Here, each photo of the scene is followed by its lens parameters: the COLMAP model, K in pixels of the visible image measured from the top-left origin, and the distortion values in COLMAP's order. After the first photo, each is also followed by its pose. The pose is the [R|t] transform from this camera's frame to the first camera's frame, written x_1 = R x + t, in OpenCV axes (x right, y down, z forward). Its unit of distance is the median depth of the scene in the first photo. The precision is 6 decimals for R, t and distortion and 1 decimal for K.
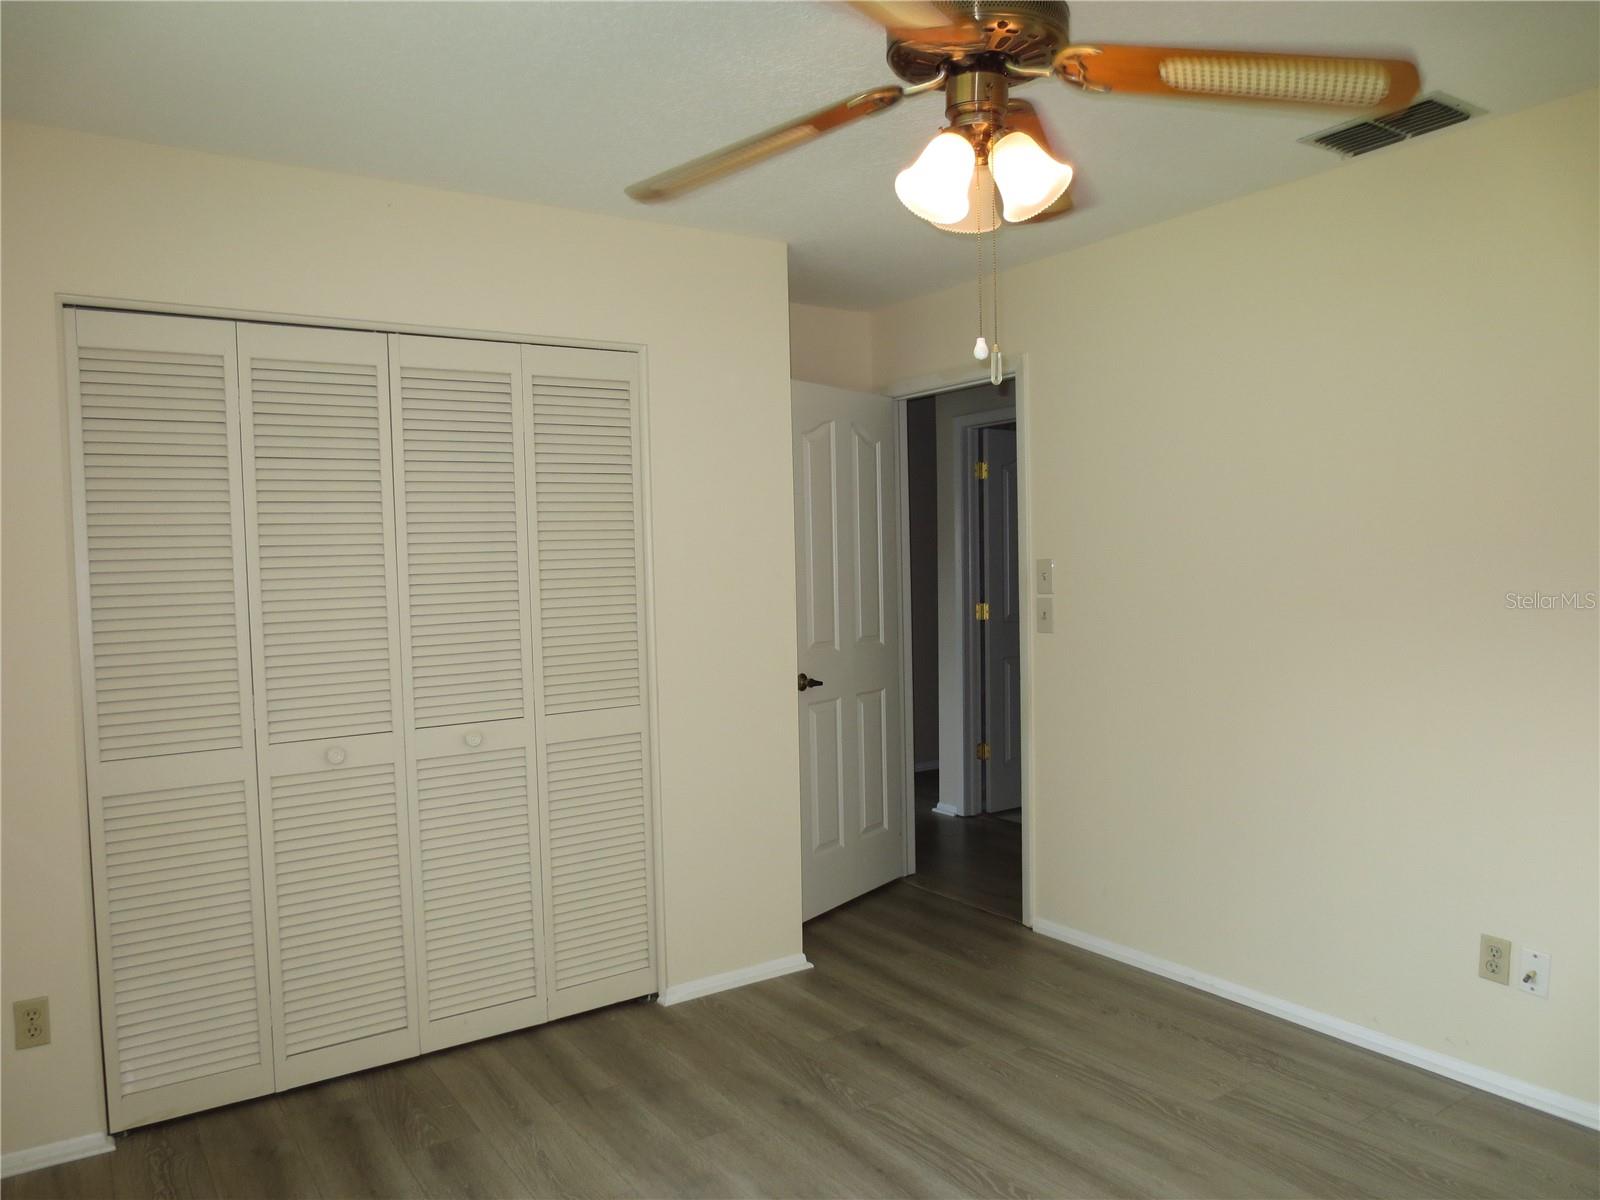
lens RADIAL K [[1132.2, 0, 793.4], [0, 1132.2, 602.6], [0, 0, 1]] dist [-0.035277, 0.017907]
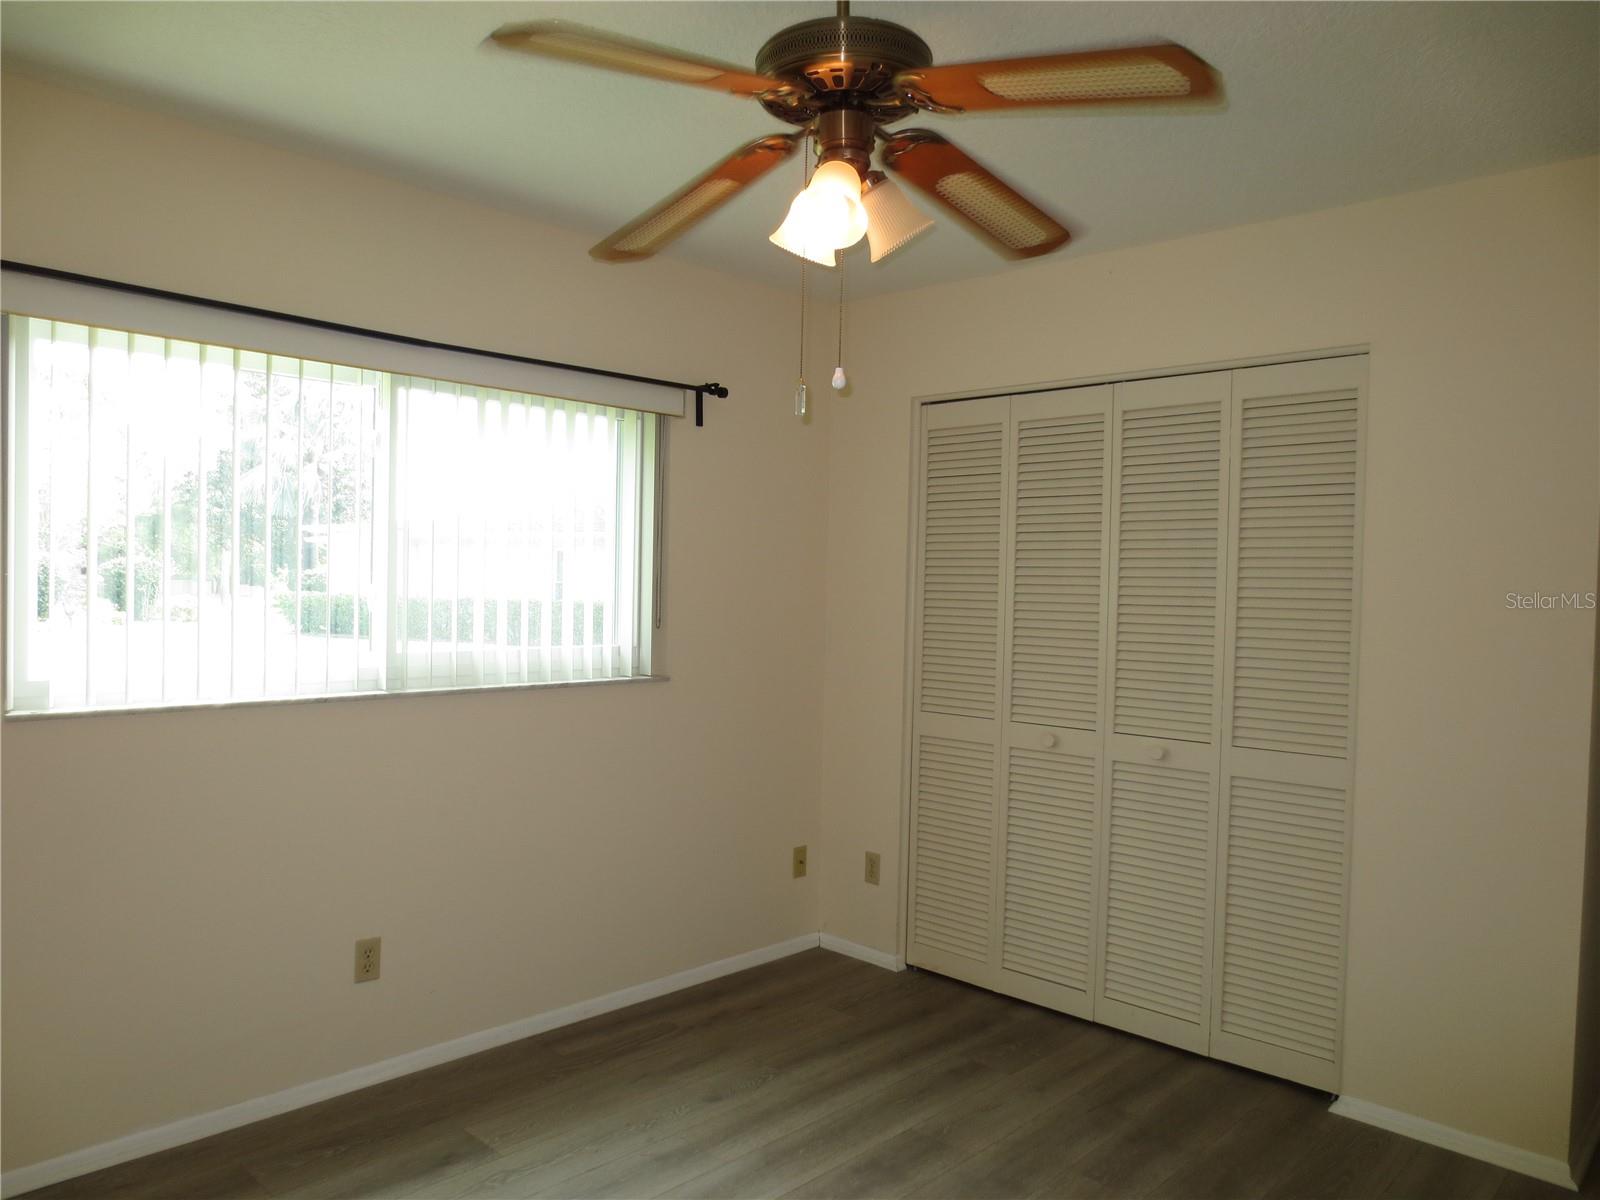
lens RADIAL K [[1132.2, 0, 792.6], [0, 1132.2, 600.1], [0, 0, 1]] dist [-0.035277, 0.017907]
pose [[0.210270, 0.045003, -0.976607, 0.703063], [-0.067861, 0.997202, 0.031342, -0.033668], [0.975285, 0.059683, 0.212735, 0.452539]]
